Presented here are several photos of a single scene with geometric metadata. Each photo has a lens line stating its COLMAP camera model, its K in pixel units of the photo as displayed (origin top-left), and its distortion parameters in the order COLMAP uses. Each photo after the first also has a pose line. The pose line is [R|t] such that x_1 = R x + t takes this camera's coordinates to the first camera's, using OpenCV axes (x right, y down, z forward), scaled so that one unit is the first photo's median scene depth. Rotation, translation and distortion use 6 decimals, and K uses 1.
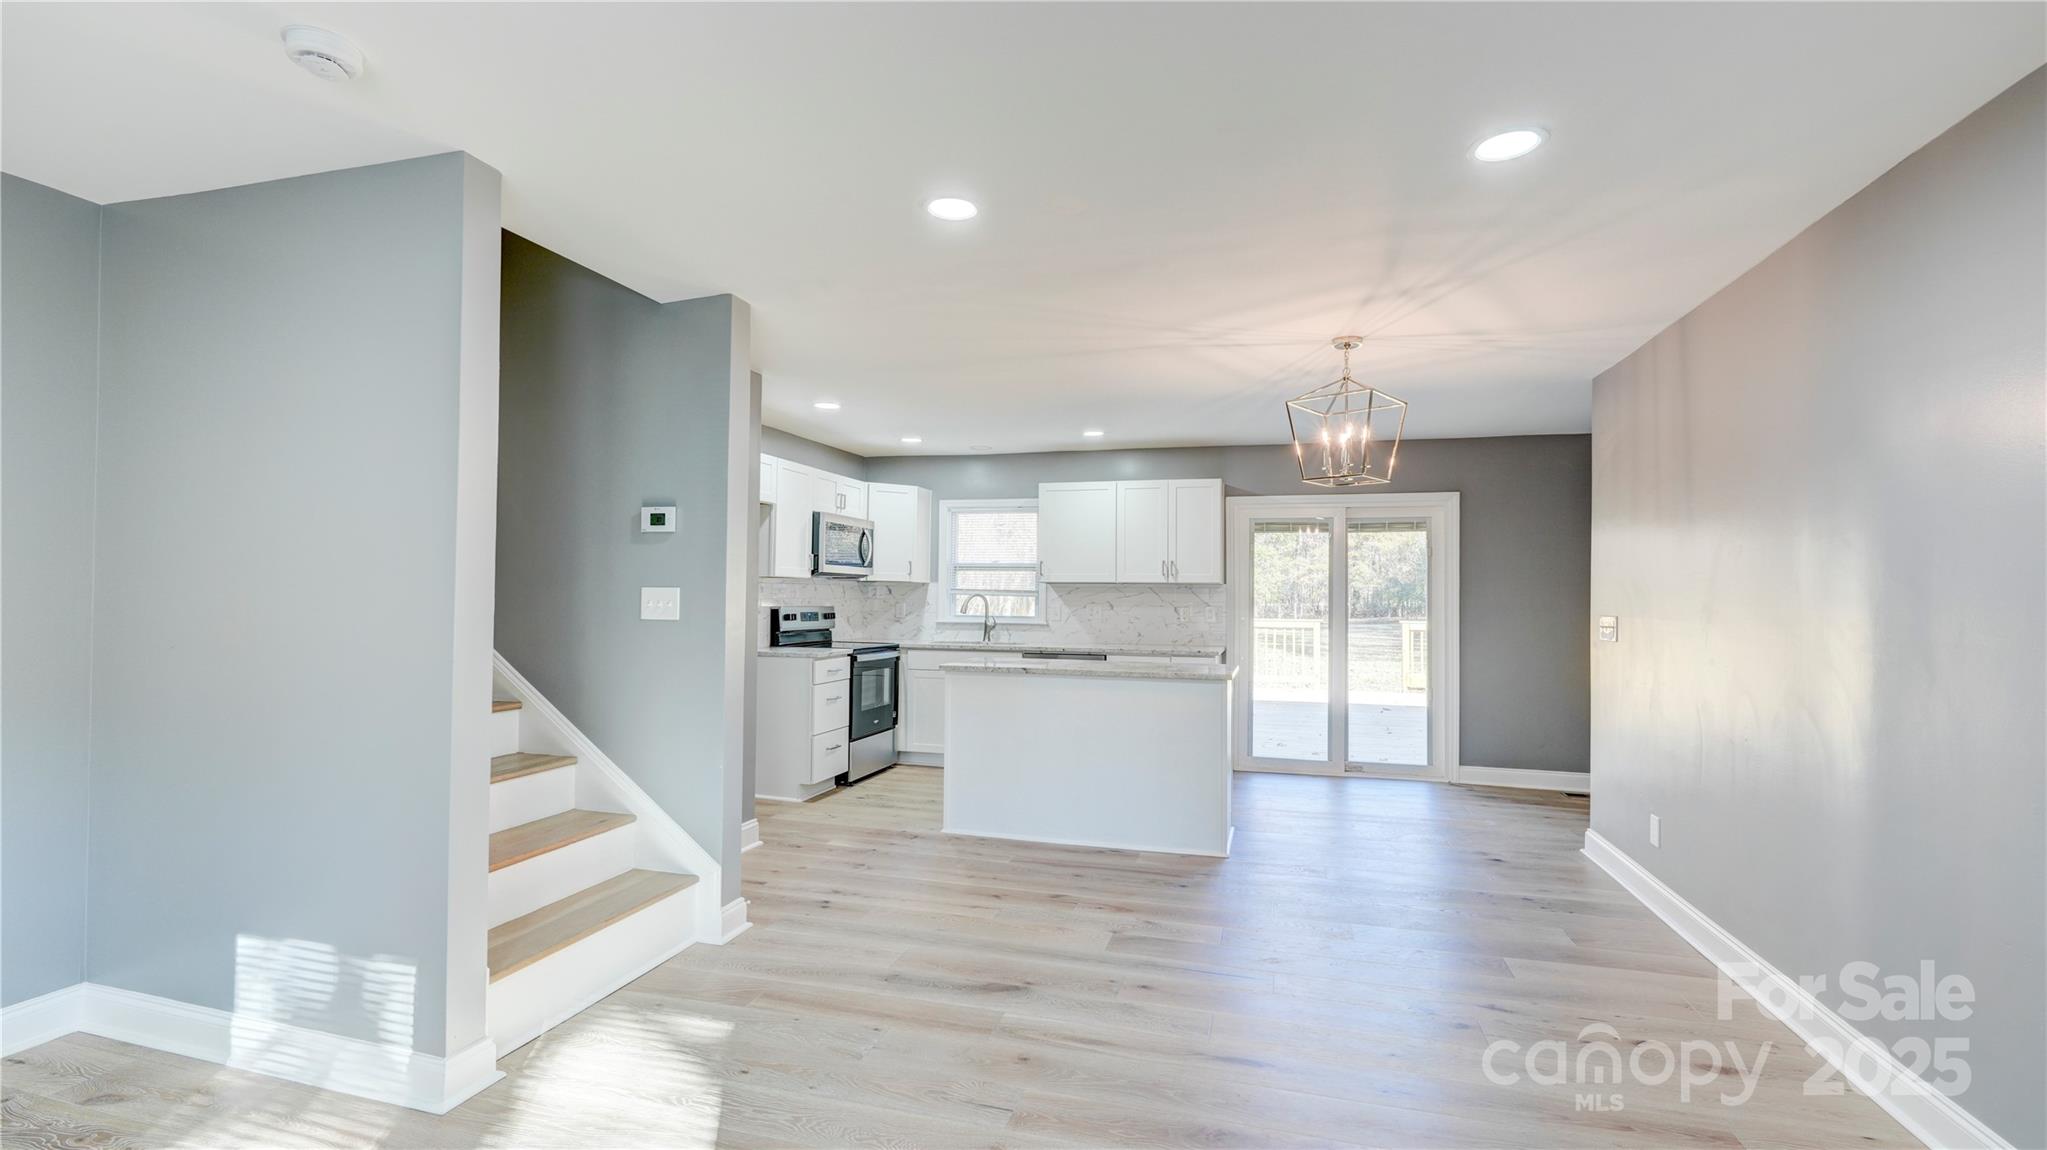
lens RADIAL K [[892.0, 0, 1027.3], [0, 892.0, 577.3], [0, 0, 1]] dist [0.003865, 0.000493]
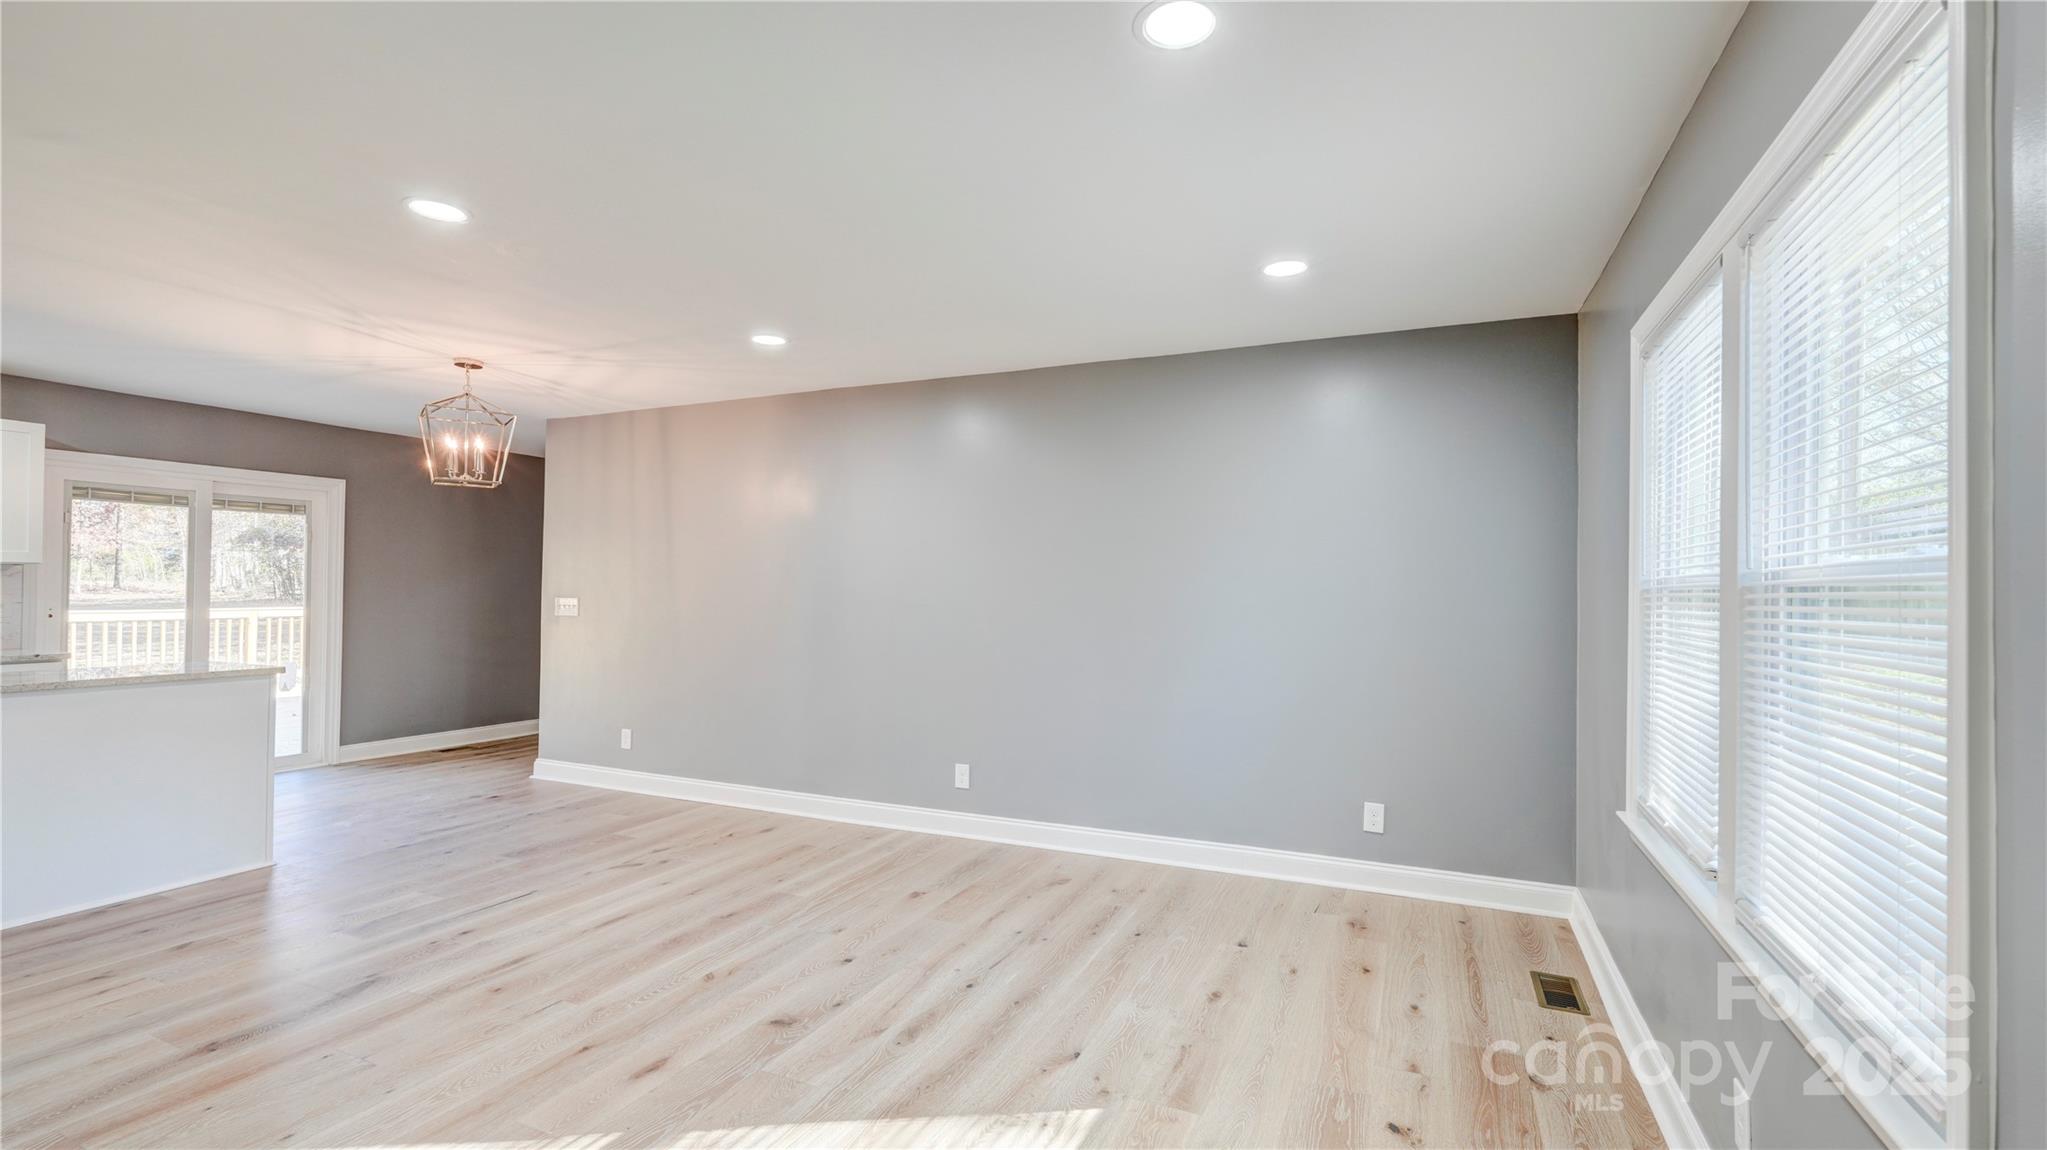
lens RADIAL K [[892.0, 0, 1030.2], [0, 892.0, 576.0], [0, 0, 1]] dist [0.003865, 0.000493]
pose [[0.144518, 0.008084, 0.989469, -0.431960], [-0.026913, 0.999629, -0.004236, -0.002320], [-0.989136, -0.026018, 0.144682, 0.070724]]
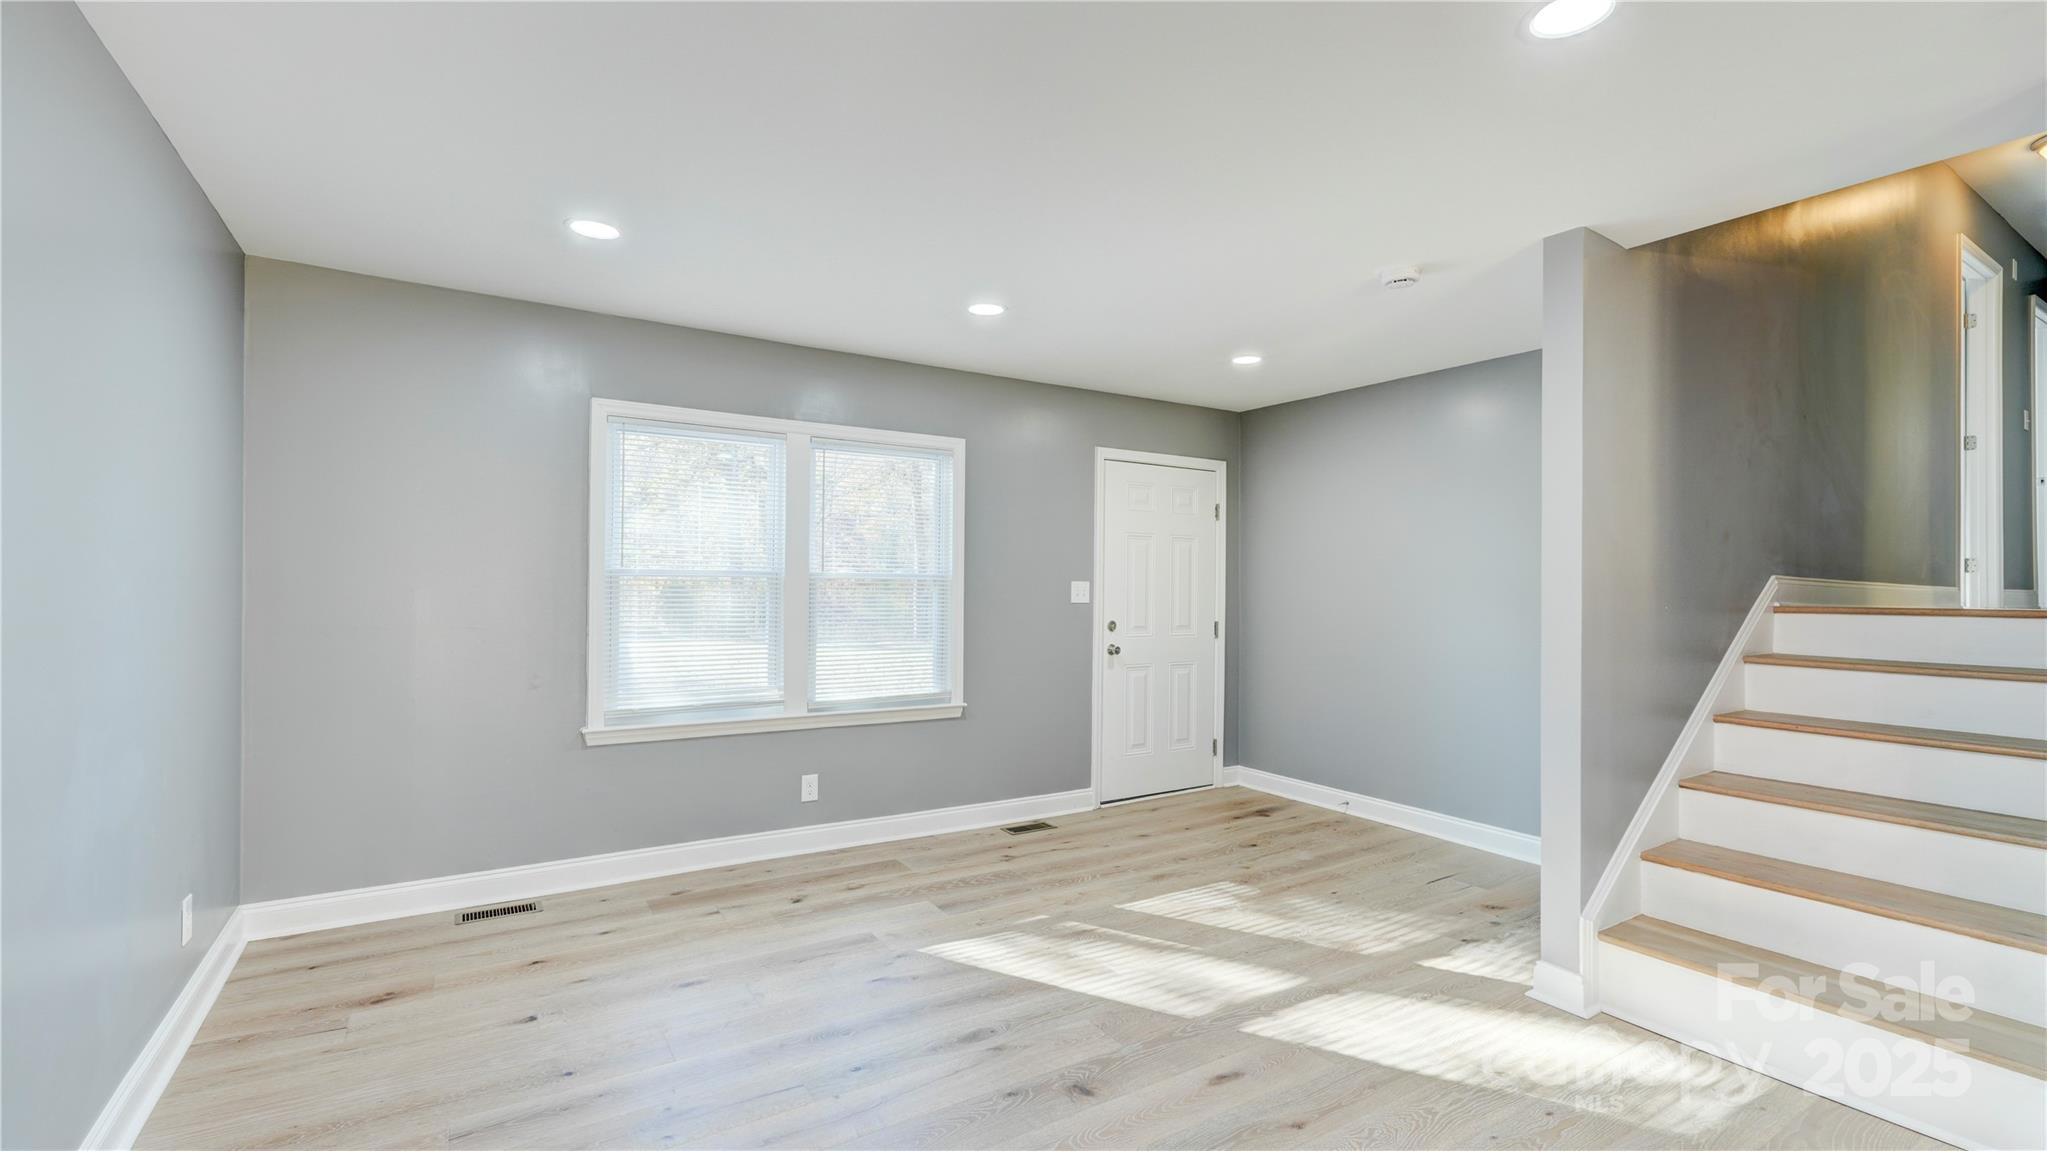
lens RADIAL K [[892.0, 0, 1020.5], [0, 892.0, 578.5], [0, 0, 1]] dist [0.003865, 0.000493]
pose [[-0.665762, -0.019140, -0.745918, 0.295606], [-0.000038, 0.999672, -0.025618, 0.012210], [0.746164, -0.017027, -0.665545, 0.487798]]
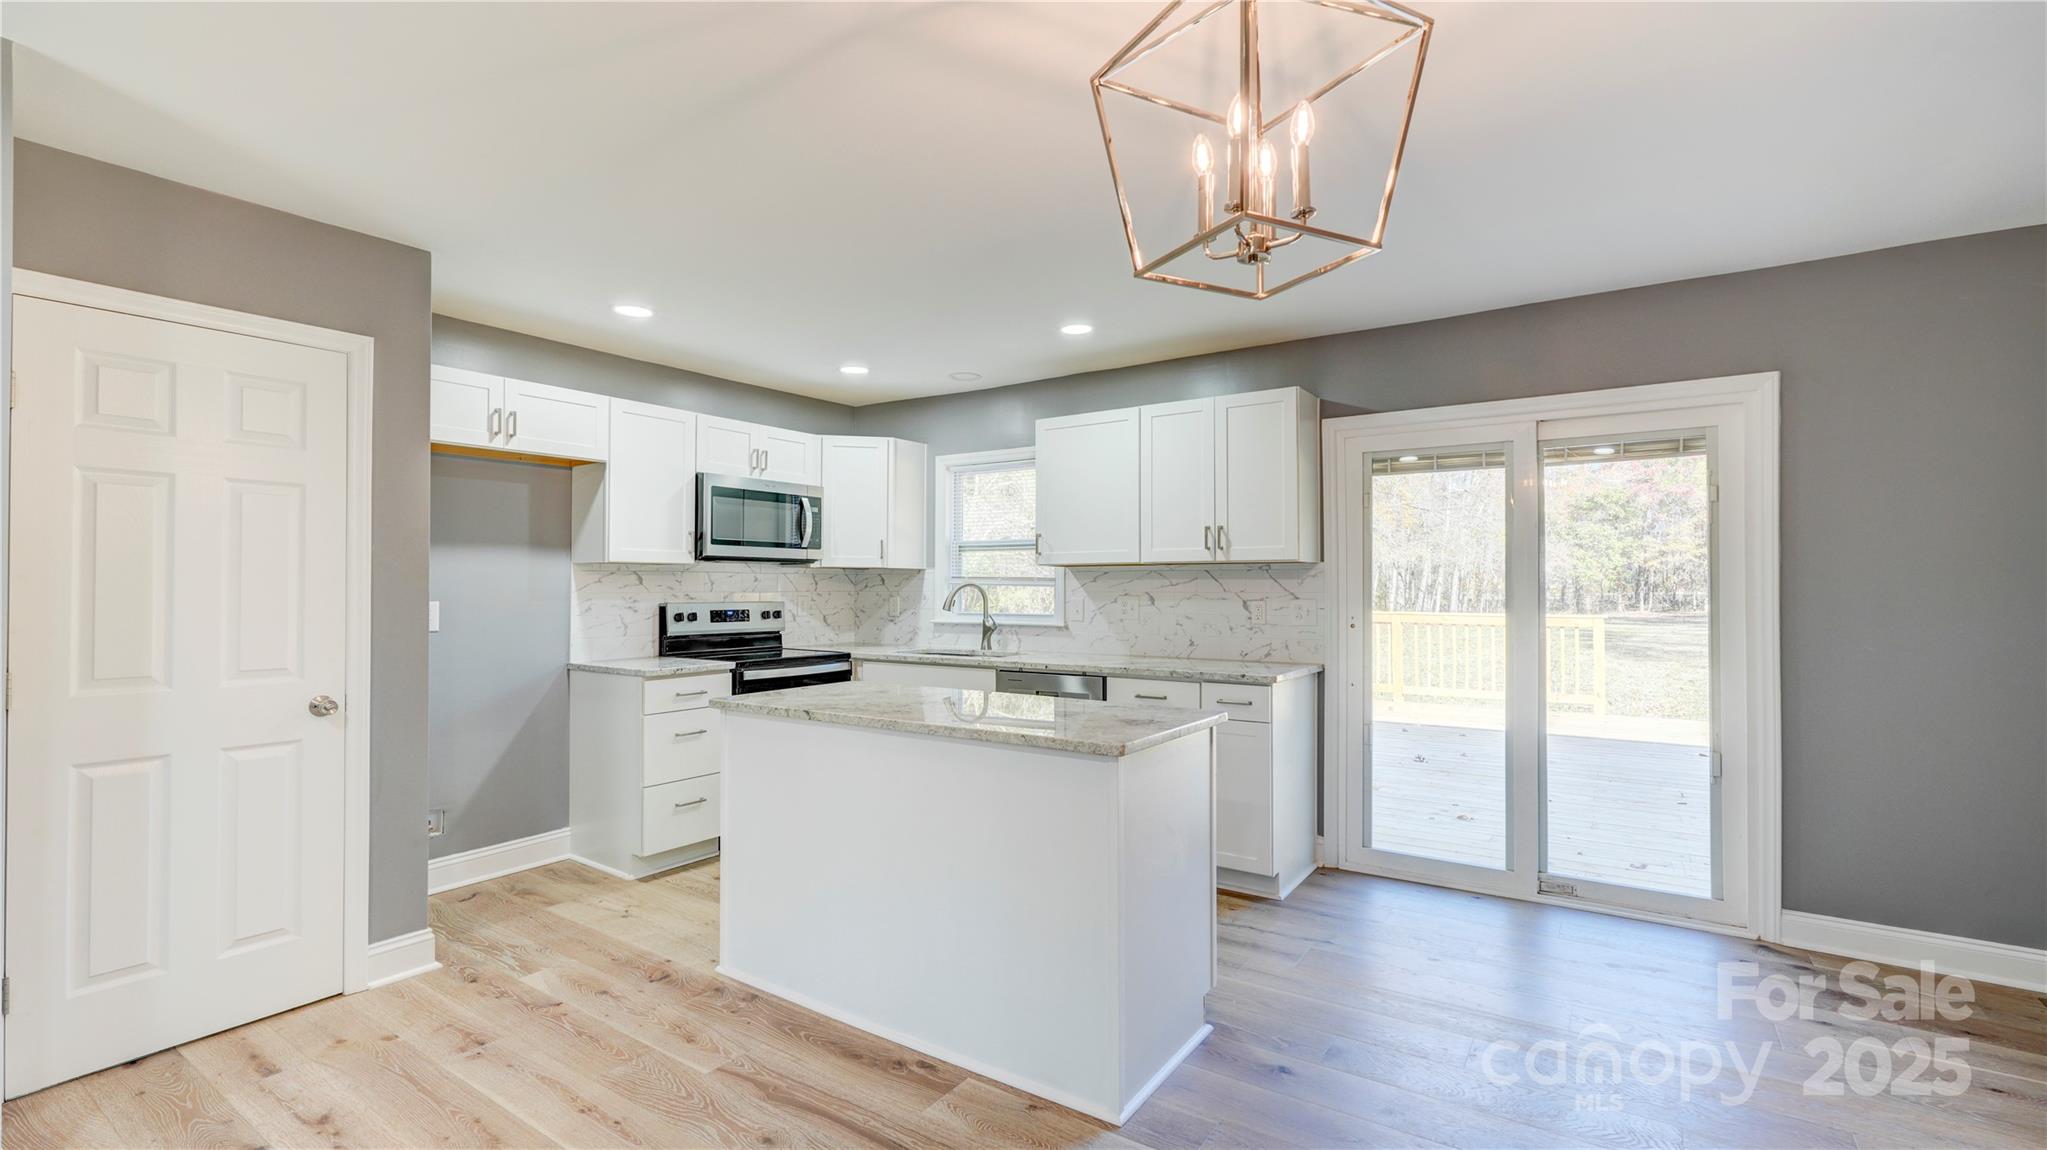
lens RADIAL K [[892.0, 0, 1026.5], [0, 892.0, 574.5], [0, 0, 1]] dist [0.003865, 0.000493]
pose [[0.948250, -0.015093, -0.317166, 0.246534], [0.017032, 0.999849, 0.003343, 0.011639], [0.317068, -0.008572, 0.948364, 0.392948]]
